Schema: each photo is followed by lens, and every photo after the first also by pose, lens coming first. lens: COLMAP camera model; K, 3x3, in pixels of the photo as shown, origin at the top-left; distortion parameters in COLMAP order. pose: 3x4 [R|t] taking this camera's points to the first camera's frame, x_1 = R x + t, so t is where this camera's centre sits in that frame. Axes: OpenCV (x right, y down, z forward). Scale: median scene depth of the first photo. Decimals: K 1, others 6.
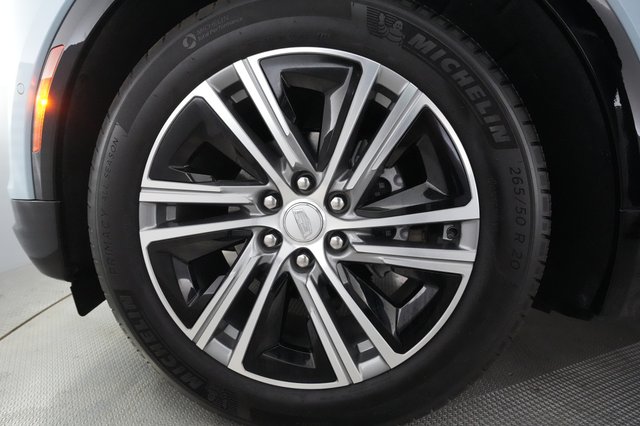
lens RADIAL K [[377.8, 0, 307.1], [0, 377.8, 210.5], [0, 0, 1]] dist [0.000116, -0.000869]
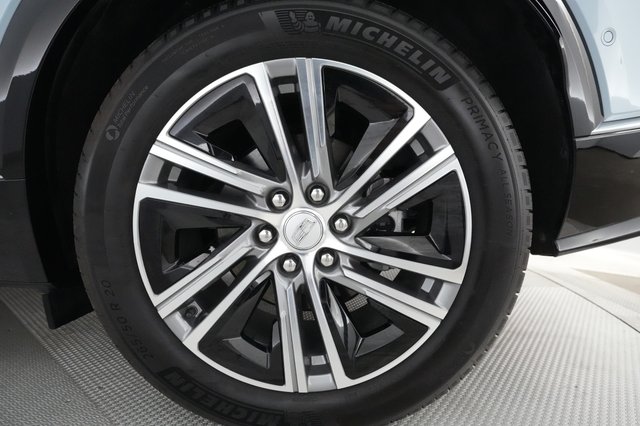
lens RADIAL K [[377.8, 0, 318.3], [0, 377.8, 214.4], [0, 0, 1]] dist [0.000116, -0.000869]
pose [[0.926773, 0.334323, 0.171230, -0.164419], [-0.343687, 0.938683, 0.027430, -0.051893], [-0.151560, -0.084271, 0.984849, -0.001287]]
